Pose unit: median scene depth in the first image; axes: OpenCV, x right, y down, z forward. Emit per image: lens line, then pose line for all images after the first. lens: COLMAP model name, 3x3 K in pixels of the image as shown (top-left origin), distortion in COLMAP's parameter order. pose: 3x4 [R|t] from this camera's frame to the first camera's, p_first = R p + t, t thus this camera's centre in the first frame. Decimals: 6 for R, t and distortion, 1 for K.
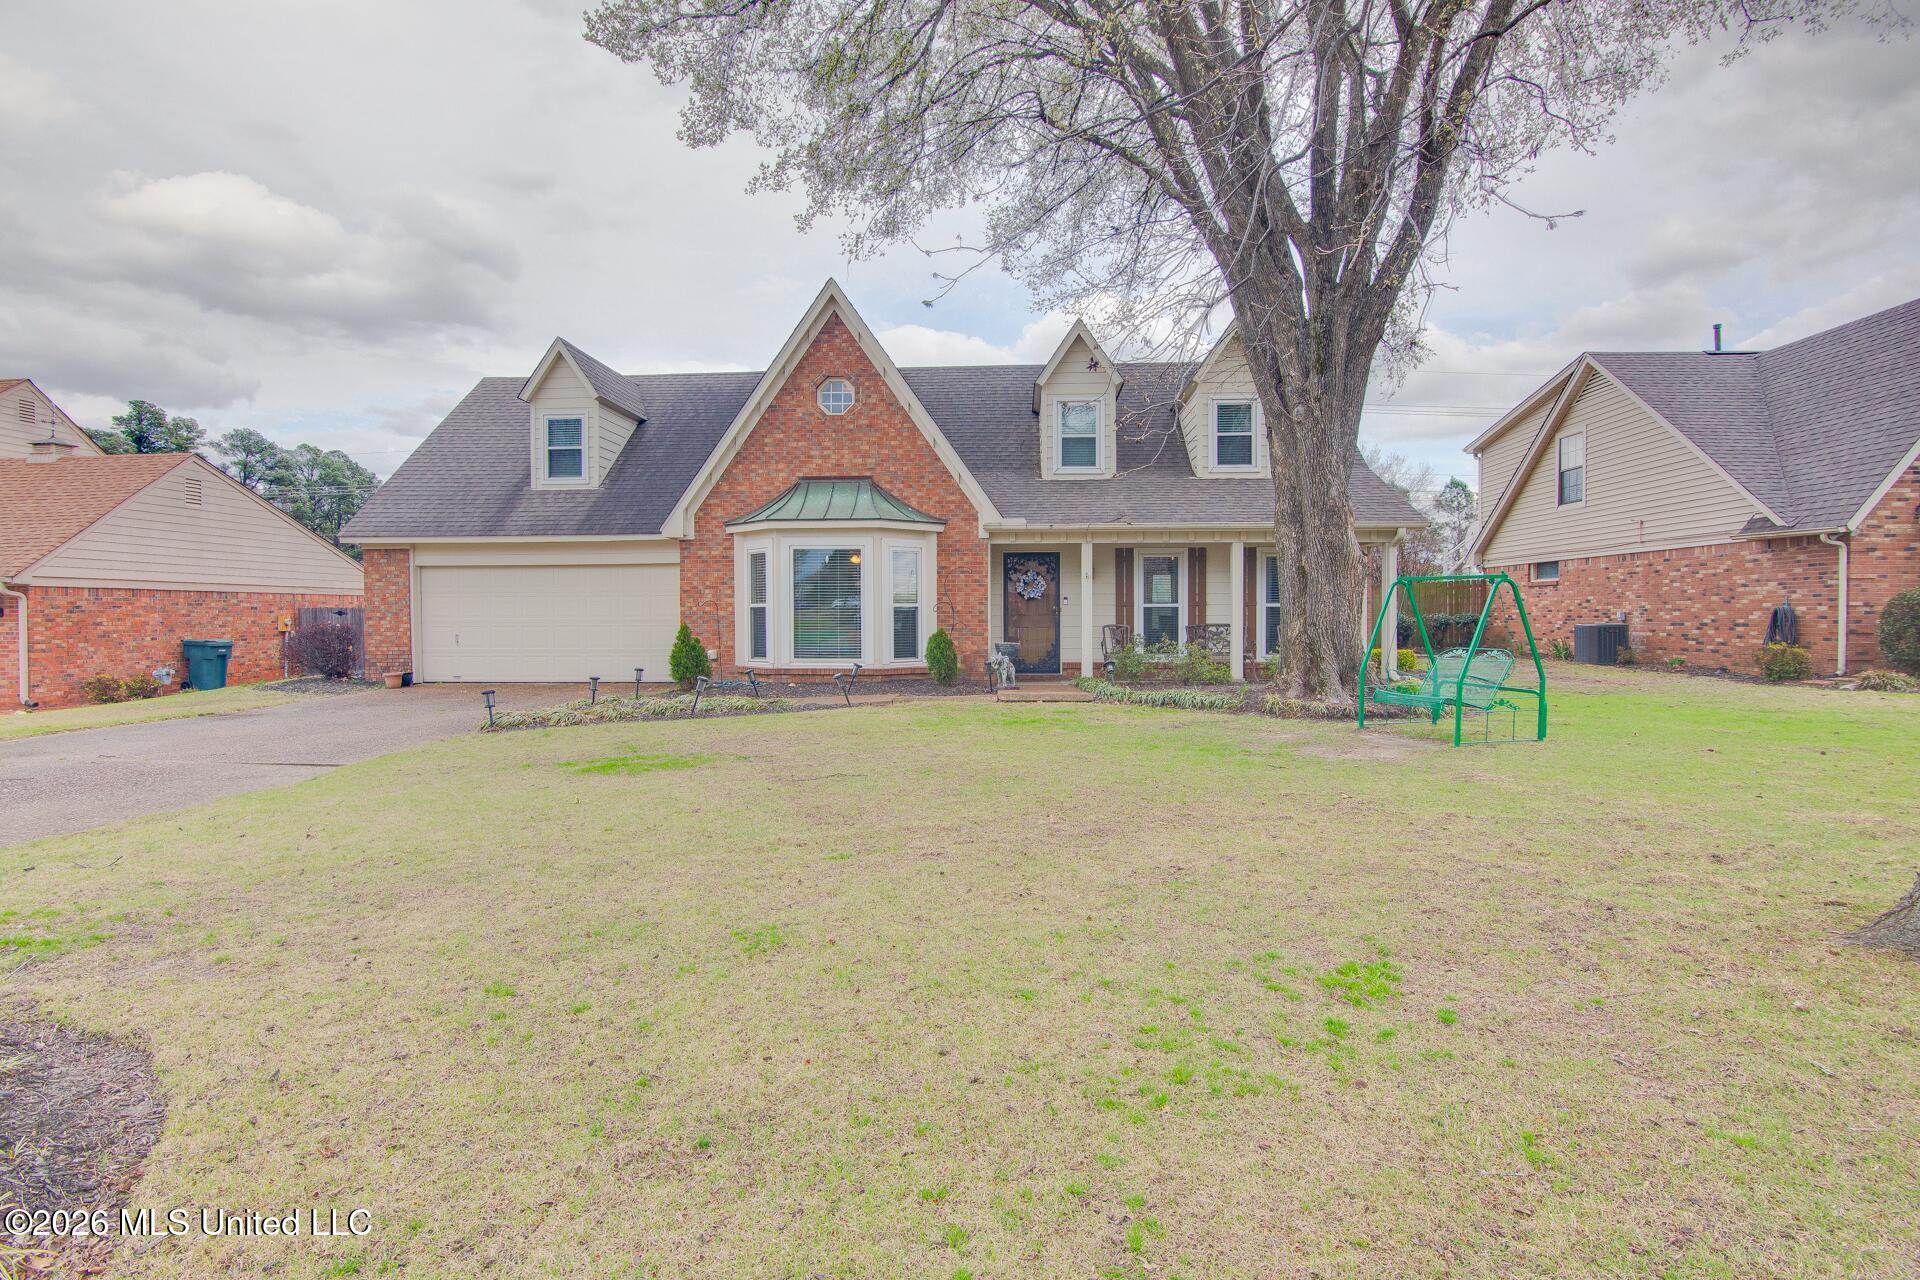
lens RADIAL K [[948.7, 0, 960.0], [0, 948.7, 640.0], [0, 0, 1]] dist [-0.027064, -0.000339]
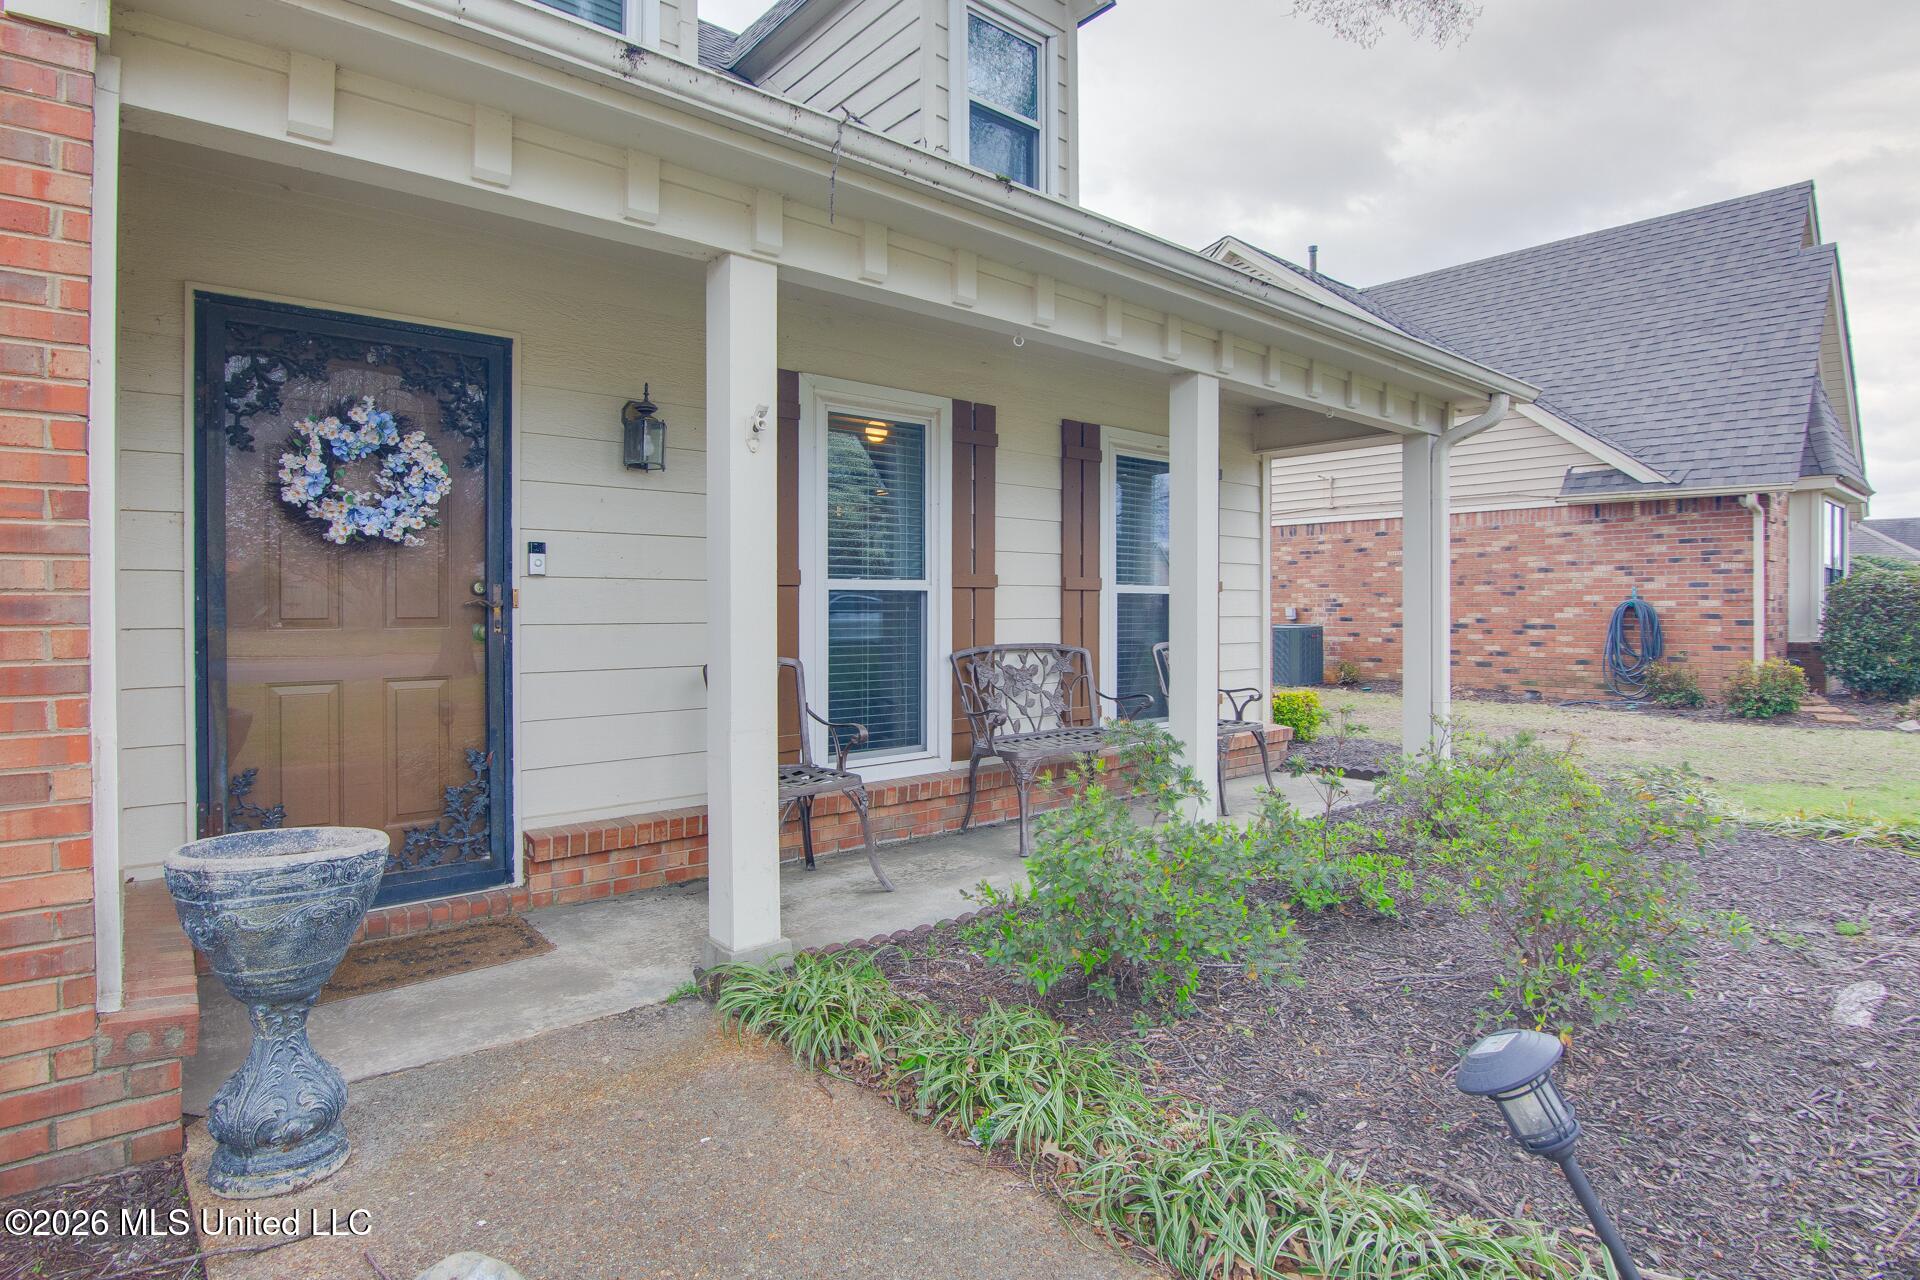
lens RADIAL K [[985.4, 0, 967.1], [0, 985.4, 614.7], [0, 0, 1]] dist [-0.027978, -0.000099]
pose [[0.720153, -0.003524, 0.693806, 0.024402], [0.018184, 0.999739, -0.013796, -0.024277], [-0.693577, 0.022552, 0.720029, 0.814702]]
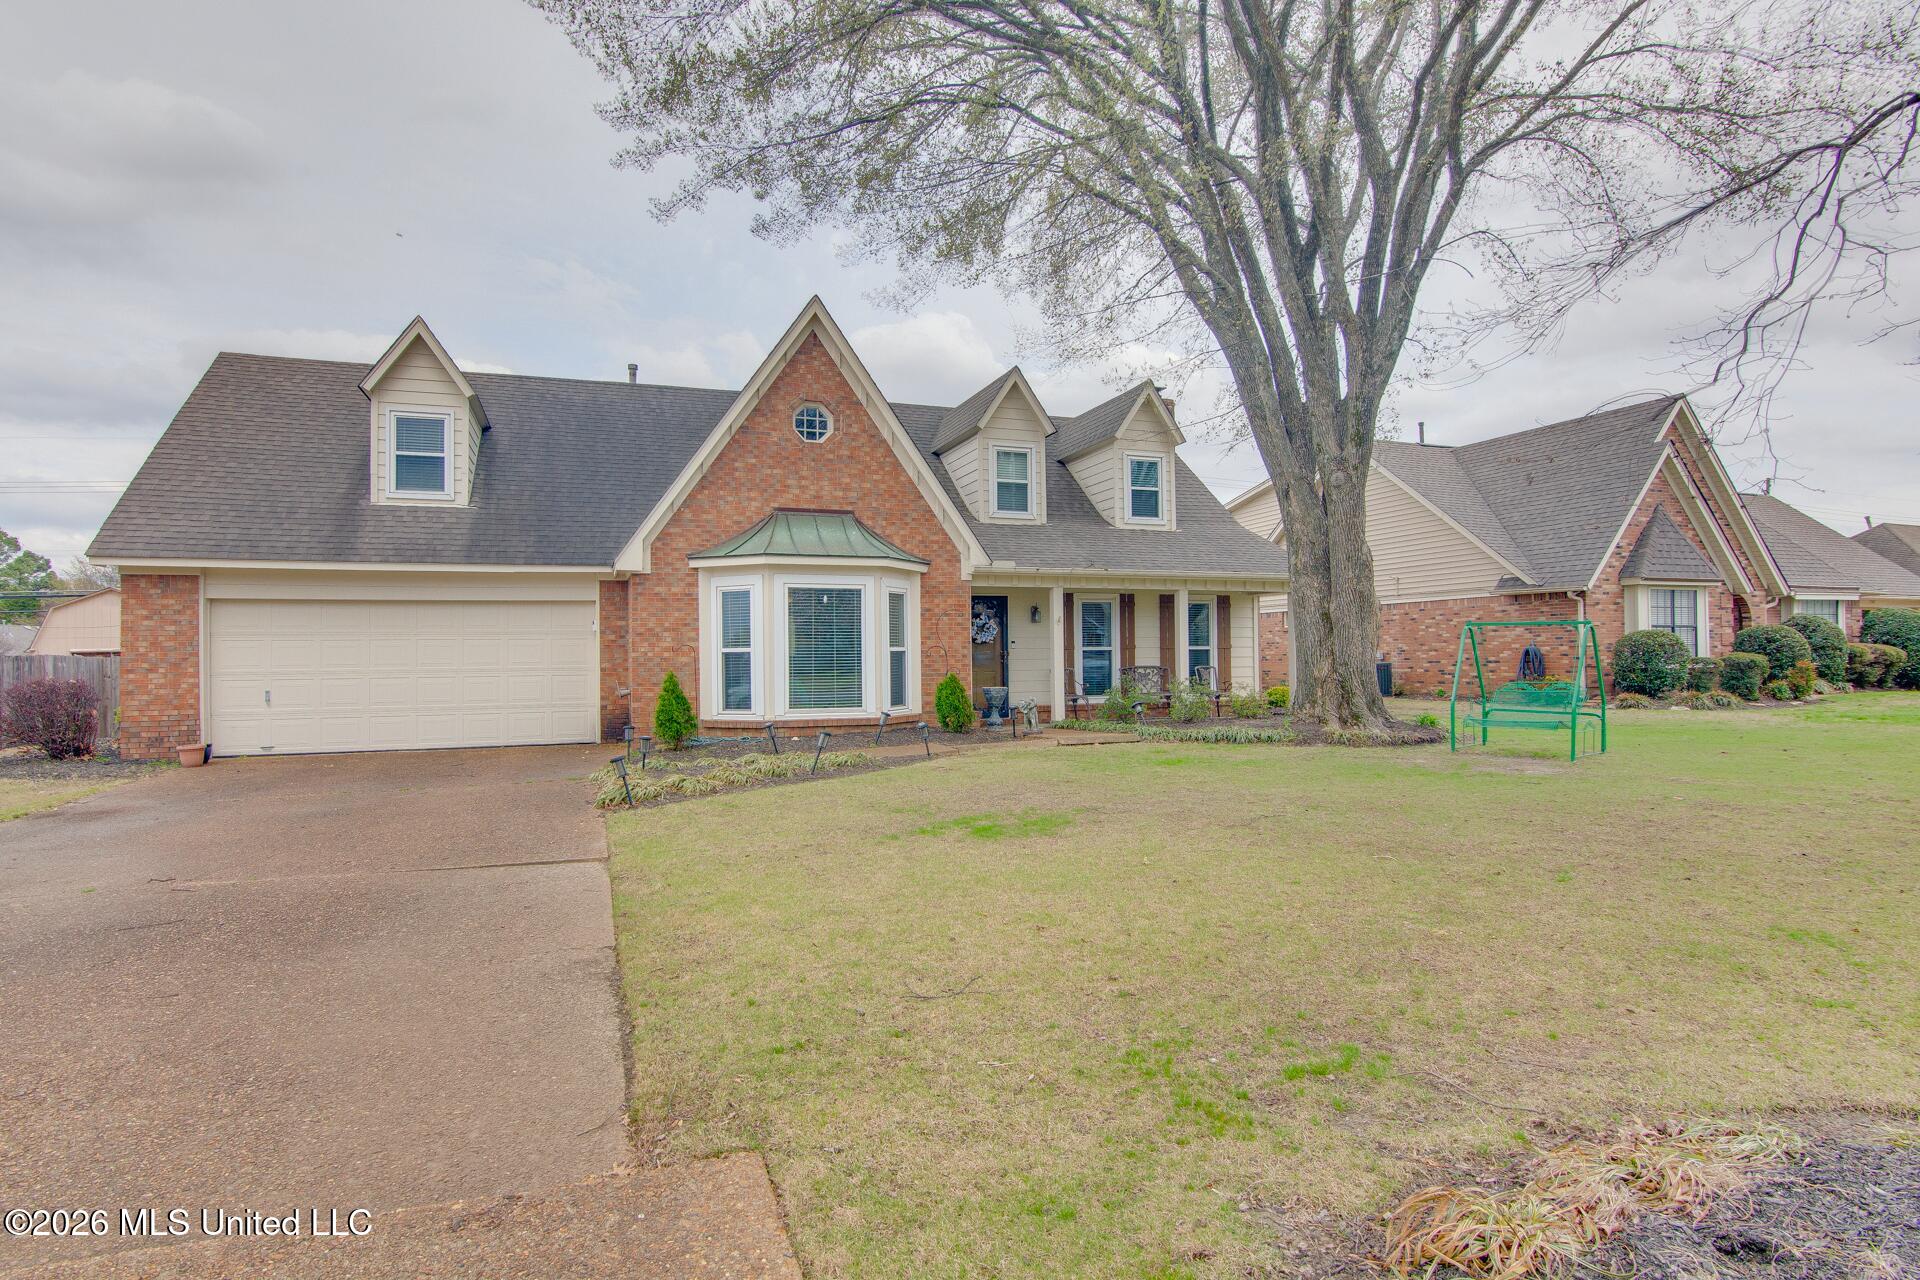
lens RADIAL K [[982.4, 0, 960.0], [0, 982.4, 640.0], [0, 0, 1]] dist [-0.029572, -0.000547]
pose [[0.914956, -0.000488, 0.403554, -0.382406], [0.019663, 0.998865, -0.043372, -0.002472], [-0.403075, 0.047619, 0.913927, 0.082568]]
